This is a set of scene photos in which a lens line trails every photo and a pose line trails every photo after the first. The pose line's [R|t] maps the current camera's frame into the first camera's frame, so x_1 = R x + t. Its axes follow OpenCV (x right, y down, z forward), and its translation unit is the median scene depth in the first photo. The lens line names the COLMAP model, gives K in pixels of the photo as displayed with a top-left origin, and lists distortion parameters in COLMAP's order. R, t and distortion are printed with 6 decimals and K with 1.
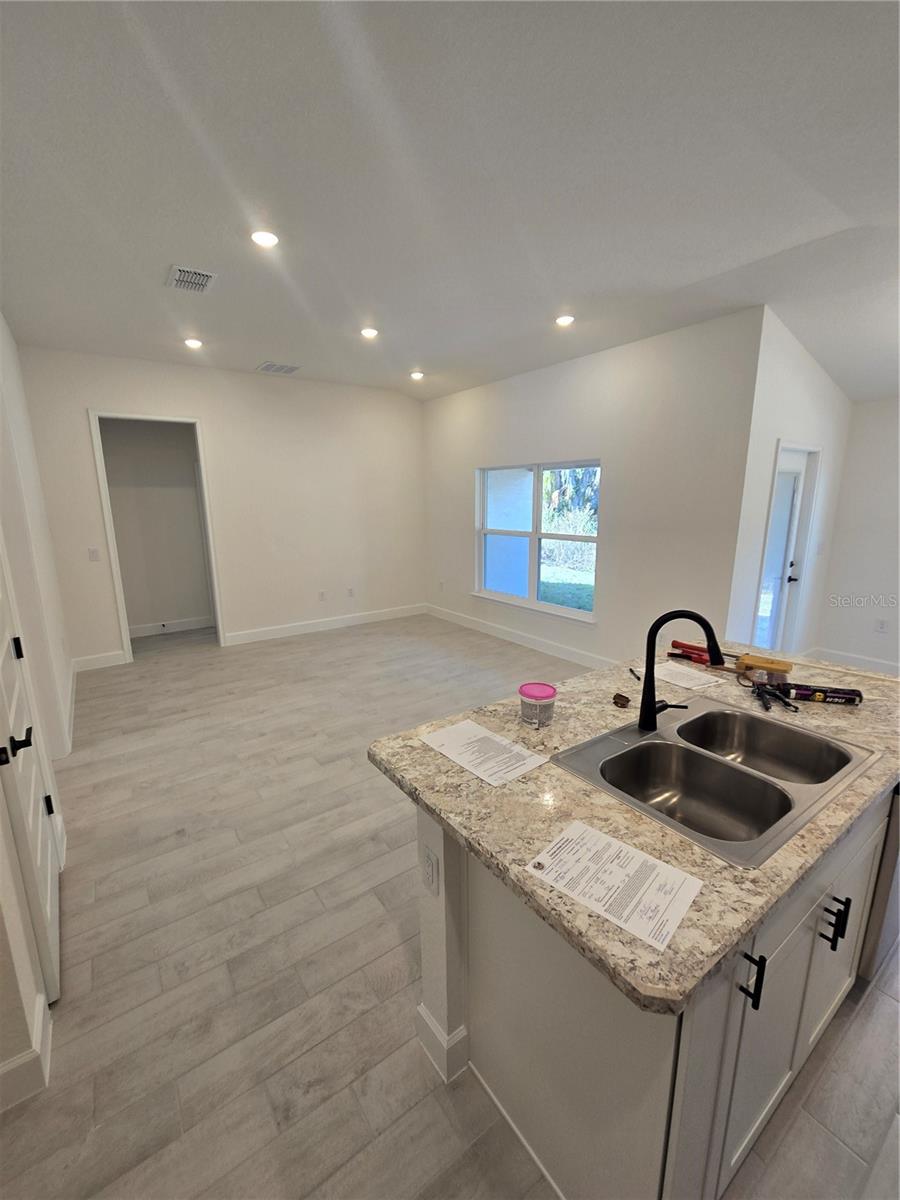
lens RADIAL K [[496.9, 0, 444.9], [0, 496.9, 604.2], [0, 0, 1]] dist [0.001892, 0.000139]
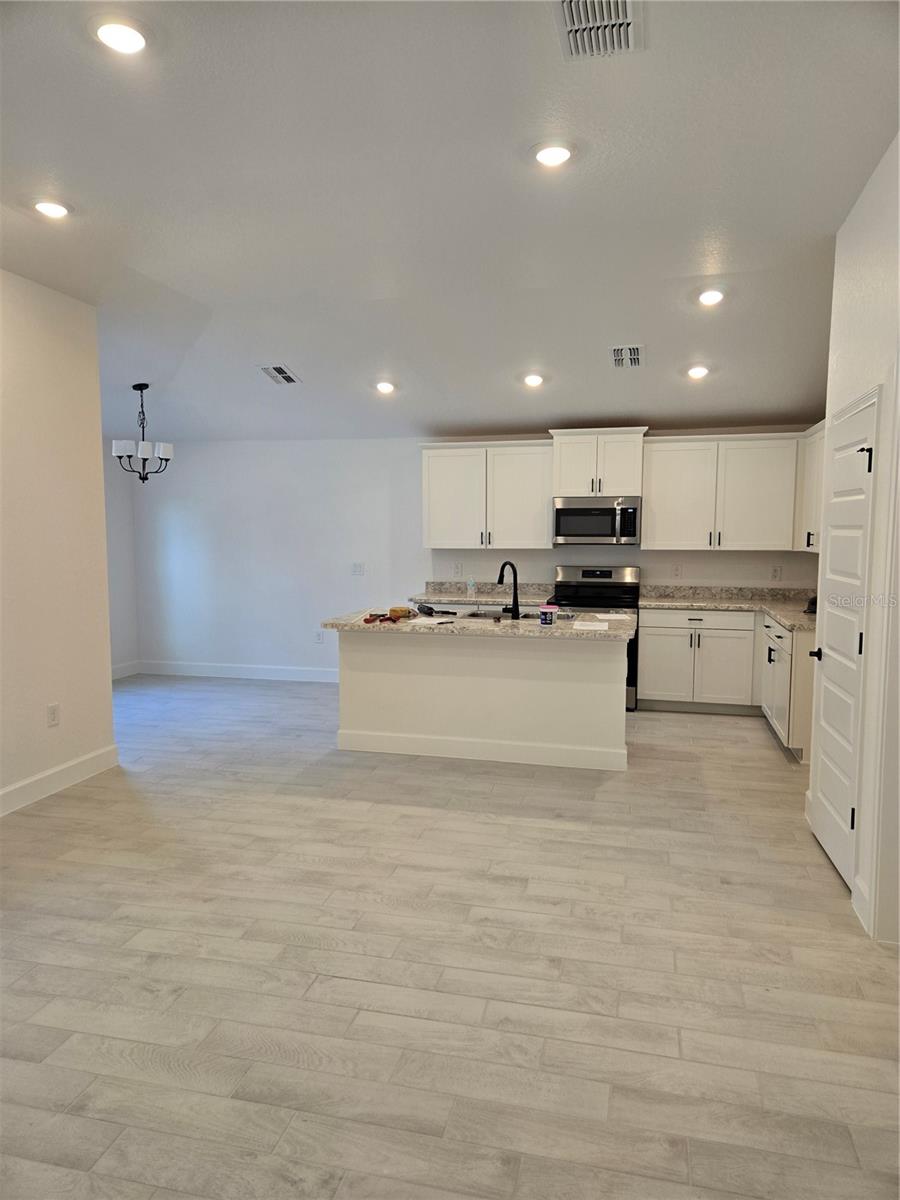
lens RADIAL K [[796.4, 0, 450.0], [0, 796.4, 600.0], [0, 0, 1]] dist [0.001619, -0.001051]
pose [[-0.649452, -0.057170, 0.758251, -1.161851], [0.171608, 0.960425, 0.219397, -0.356341], [-0.740785, 0.272610, -0.613939, 1.939523]]
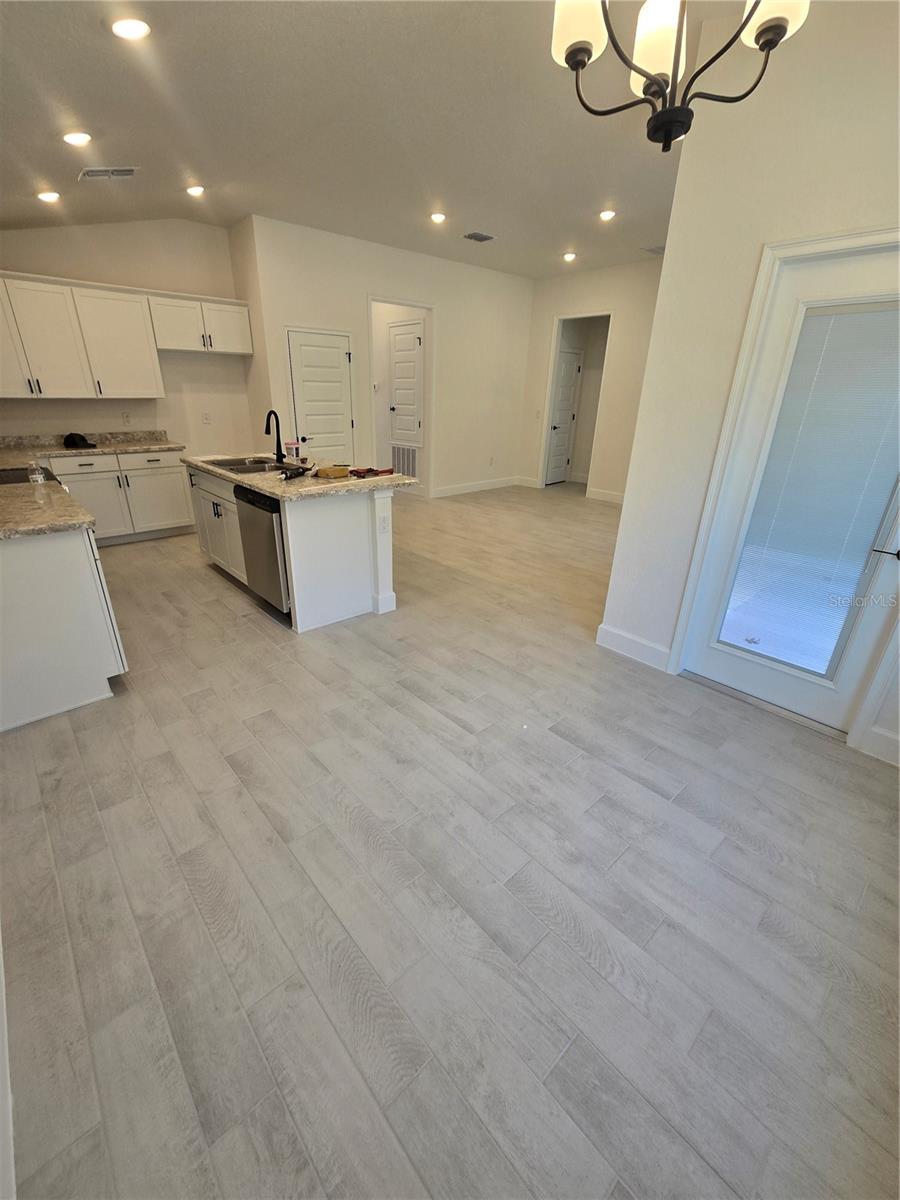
lens RADIAL K [[496.9, 0, 444.9], [0, 496.9, 604.2], [0, 0, 1]] dist [0.001892, 0.000139]
pose [[0.113690, 0.408589, -0.905610, 1.771891], [-0.235179, 0.896682, 0.375037, -0.139423], [0.965280, 0.170343, 0.198035, 0.866224]]
